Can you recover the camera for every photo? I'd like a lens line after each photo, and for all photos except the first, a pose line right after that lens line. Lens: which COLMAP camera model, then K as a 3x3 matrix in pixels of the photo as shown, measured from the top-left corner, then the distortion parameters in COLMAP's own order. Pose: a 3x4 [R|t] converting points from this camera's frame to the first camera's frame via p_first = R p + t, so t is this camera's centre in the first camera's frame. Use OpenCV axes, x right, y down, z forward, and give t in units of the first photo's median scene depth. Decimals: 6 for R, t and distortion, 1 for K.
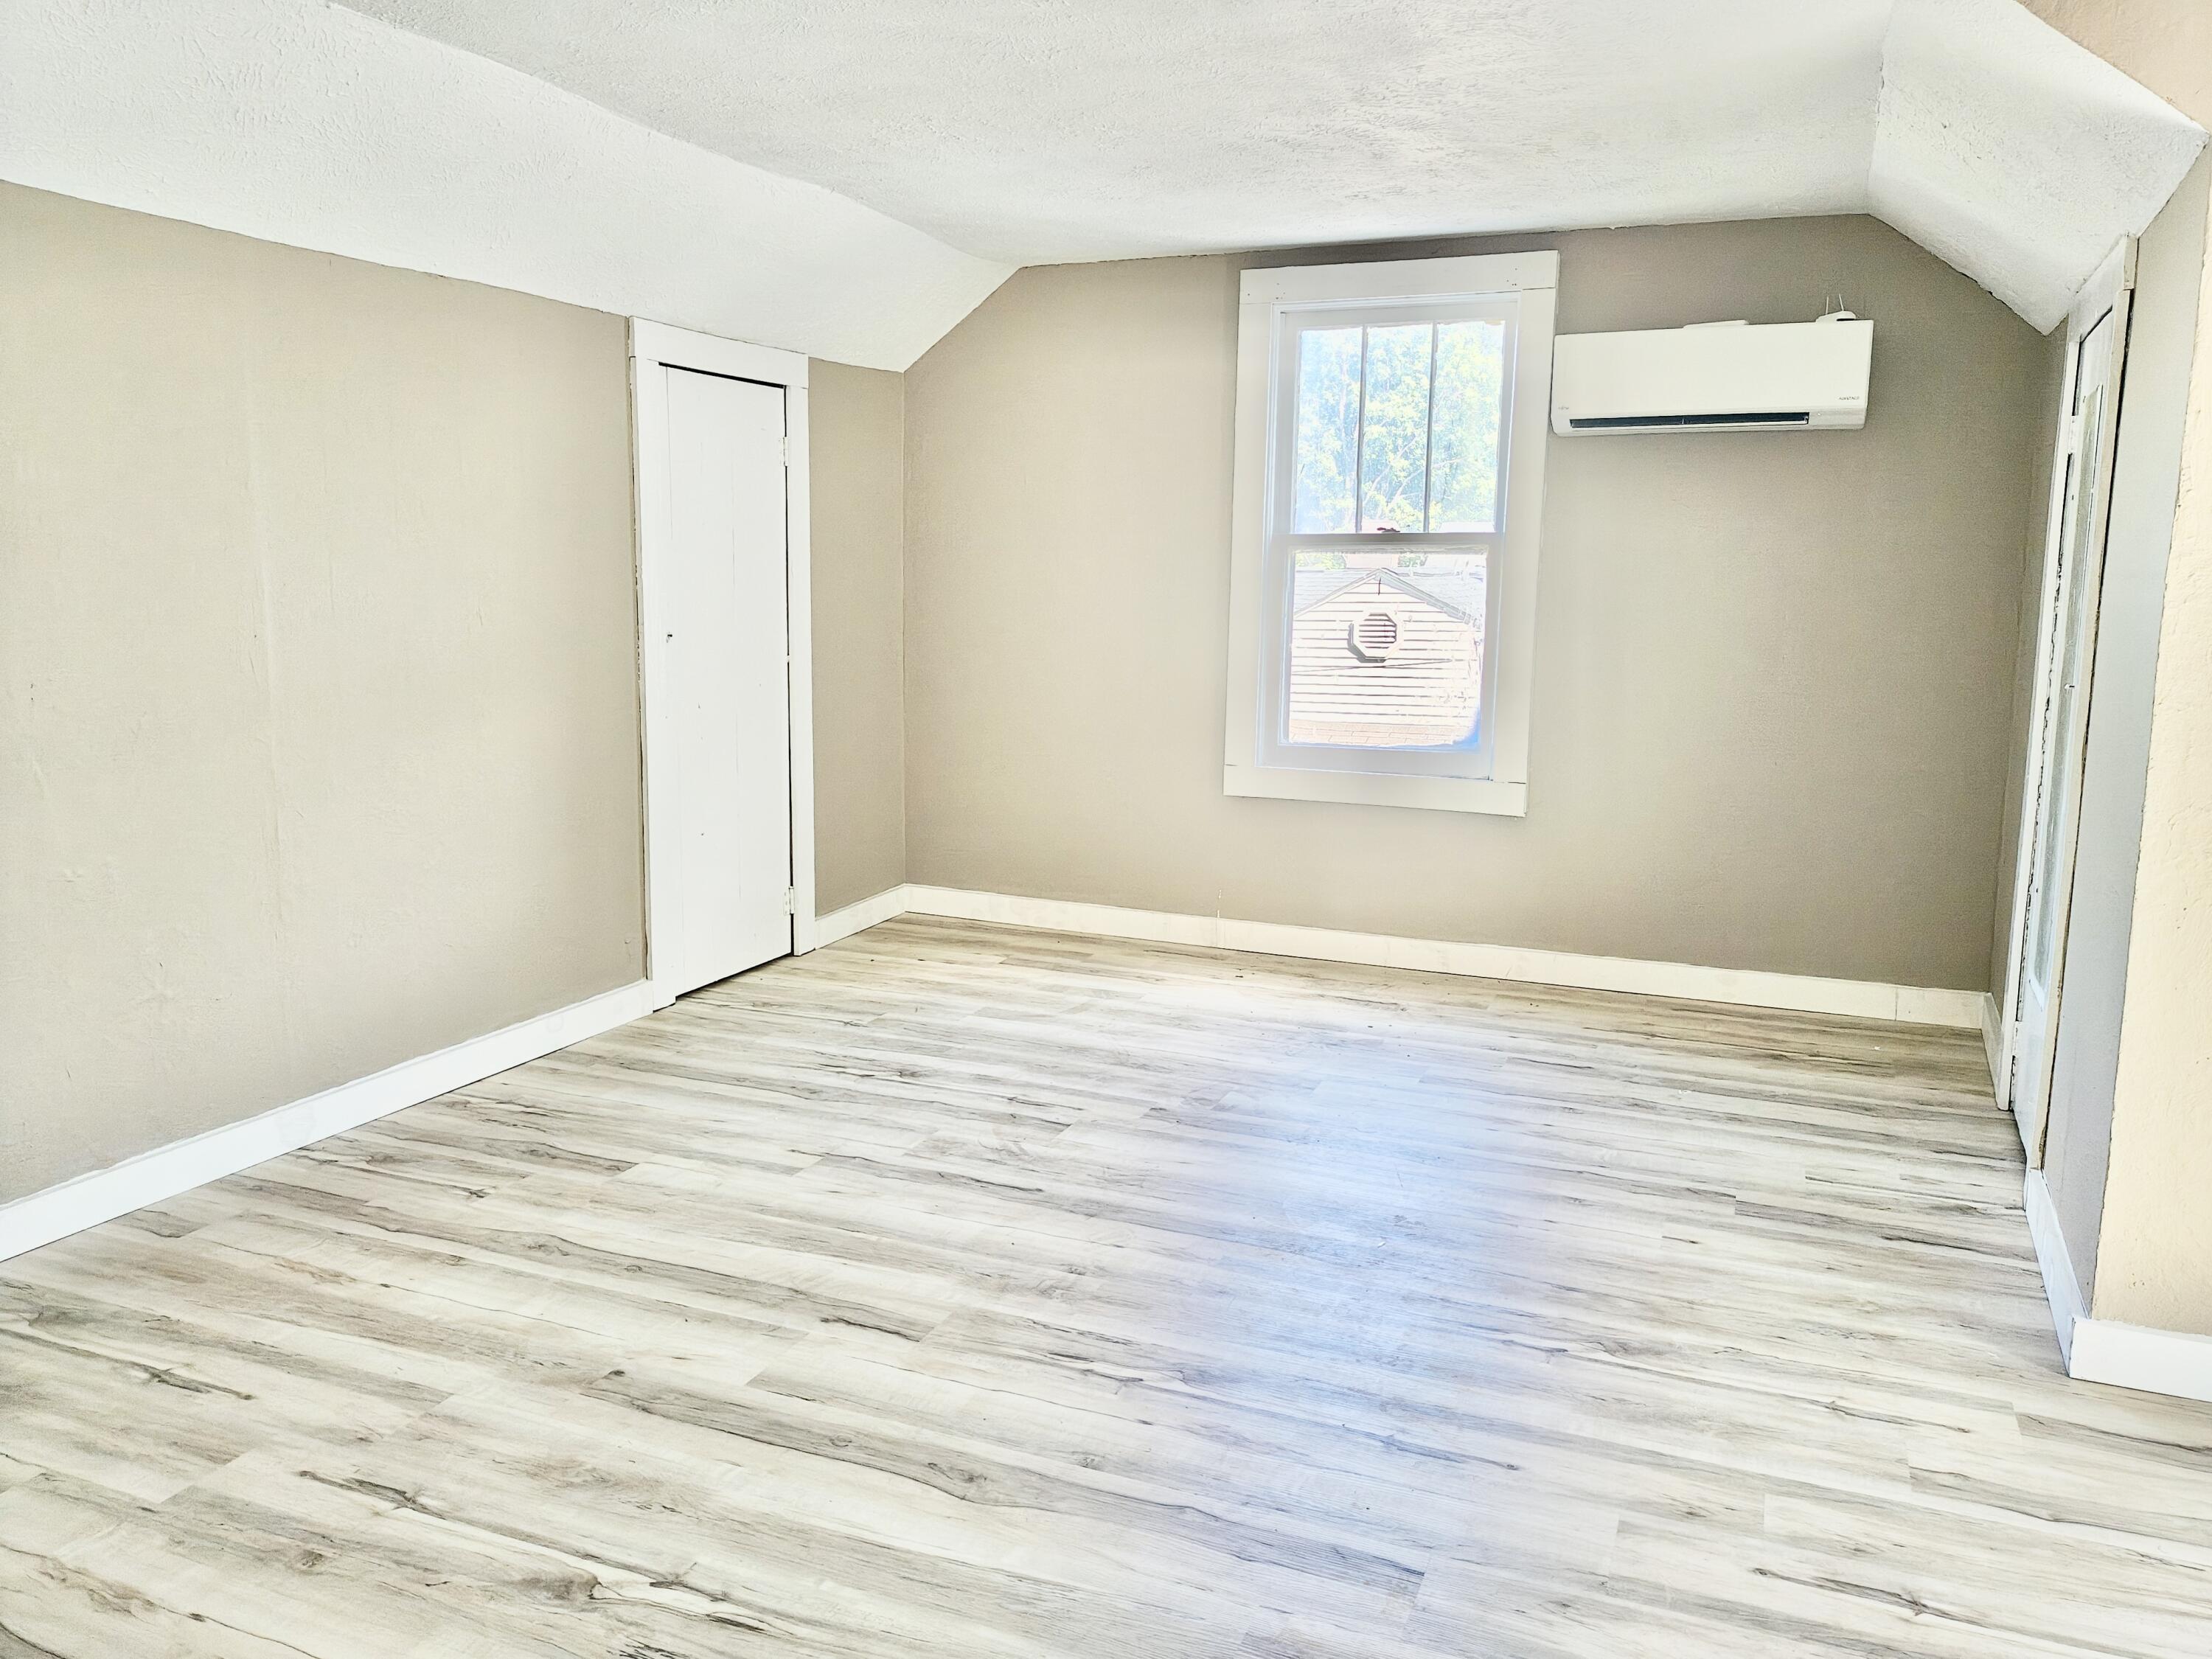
lens RADIAL K [[1614.6, 0, 1104.4], [0, 1614.6, 812.4], [0, 0, 1]] dist [0.048525, -0.058982]
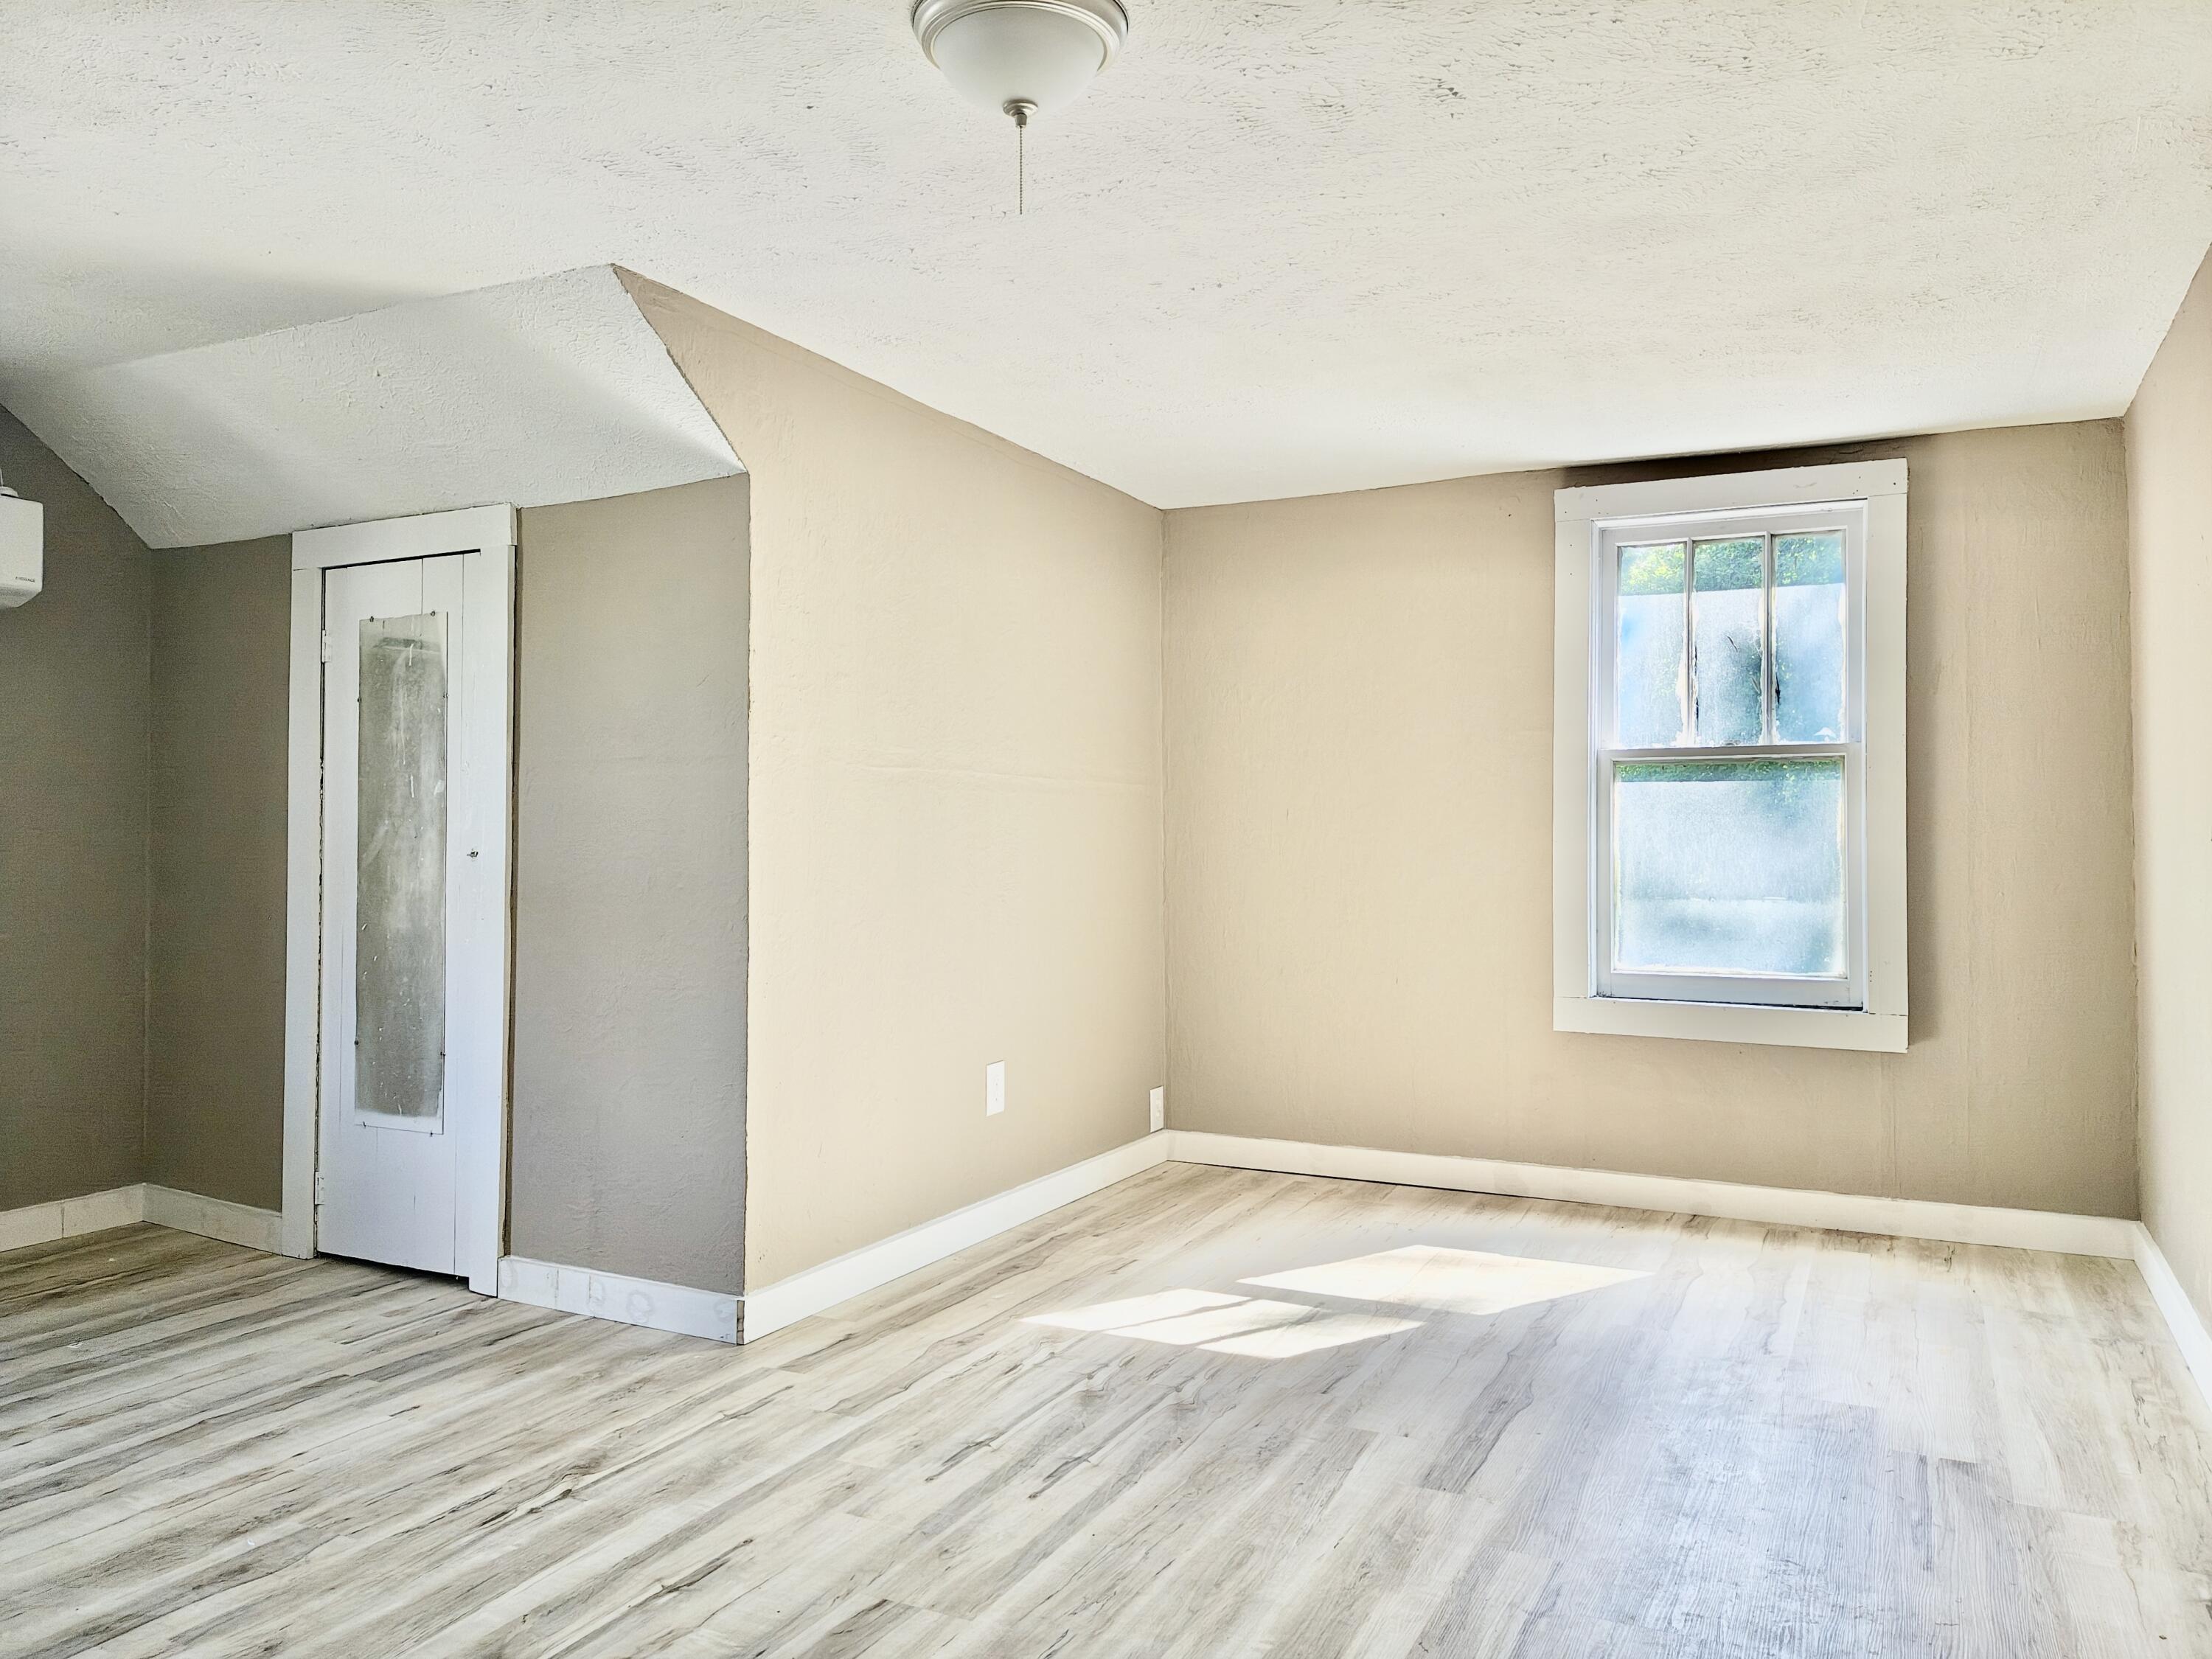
lens RADIAL K [[1614.6, 0, 1098.2], [0, 1614.6, 839.7], [0, 0, 1]] dist [0.048525, -0.058982]
pose [[0.064926, -0.009151, 0.997848, -0.568283], [0.141868, 0.989886, -0.000153, -0.020944], [-0.987754, 0.141573, 0.065568, 0.436600]]
